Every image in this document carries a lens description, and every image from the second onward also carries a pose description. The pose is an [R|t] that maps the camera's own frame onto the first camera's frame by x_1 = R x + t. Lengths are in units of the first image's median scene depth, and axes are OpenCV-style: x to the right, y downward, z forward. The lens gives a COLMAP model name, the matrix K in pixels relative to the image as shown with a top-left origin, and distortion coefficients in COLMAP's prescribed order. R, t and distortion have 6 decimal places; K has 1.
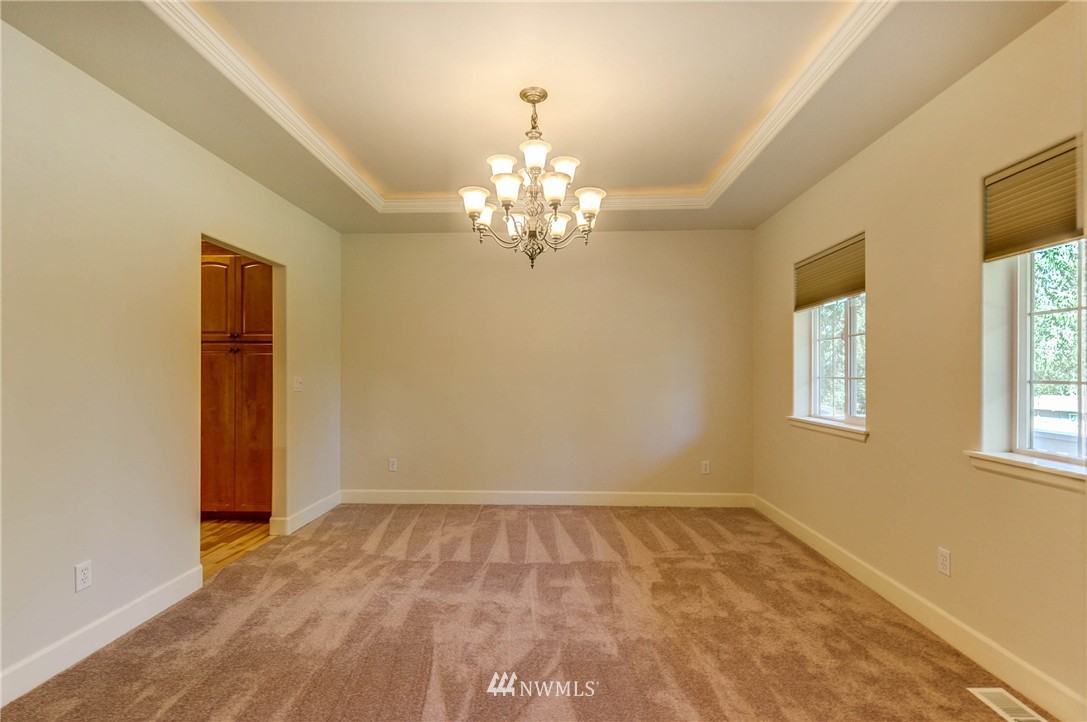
lens RADIAL K [[504.1, 0, 542.6], [0, 504.1, 368.6], [0, 0, 1]] dist [0.002293, 0.000650]
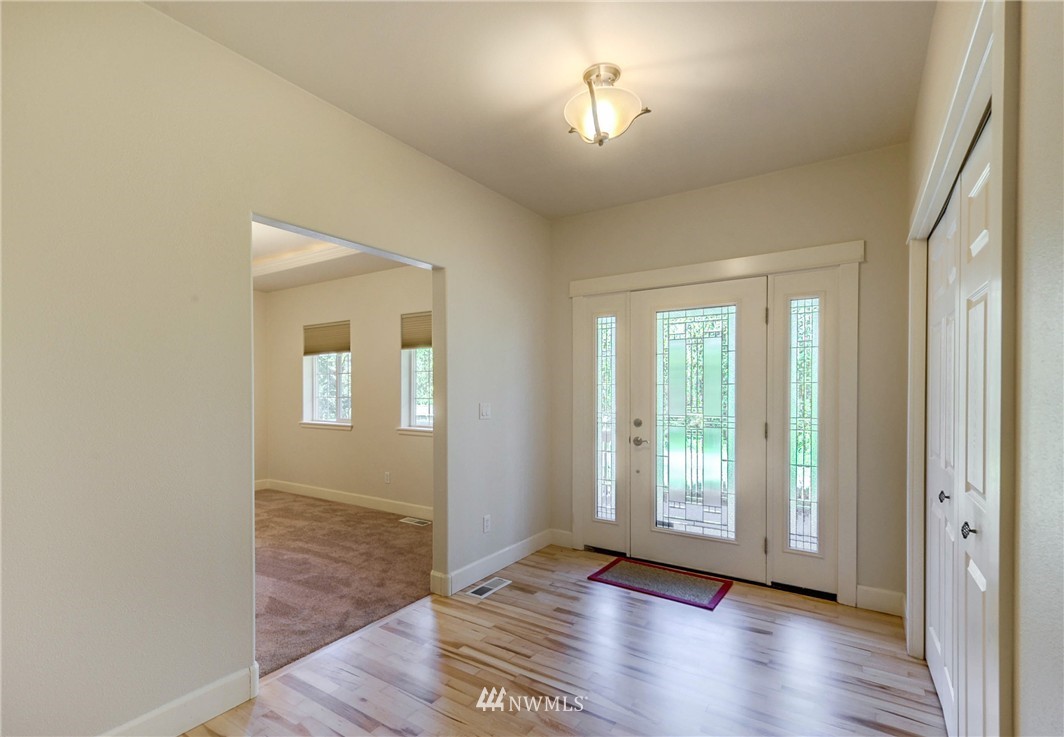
lens RADIAL K [[497.8, 0, 527.8], [0, 497.8, 395.5], [0, 0, 1]] dist [0.035453, 0.000015]
pose [[0.522577, -0.014681, 0.852465, -0.657536], [-0.001592, 0.999833, 0.018195, -0.024801], [-0.852590, -0.010866, 0.522467, -0.591967]]
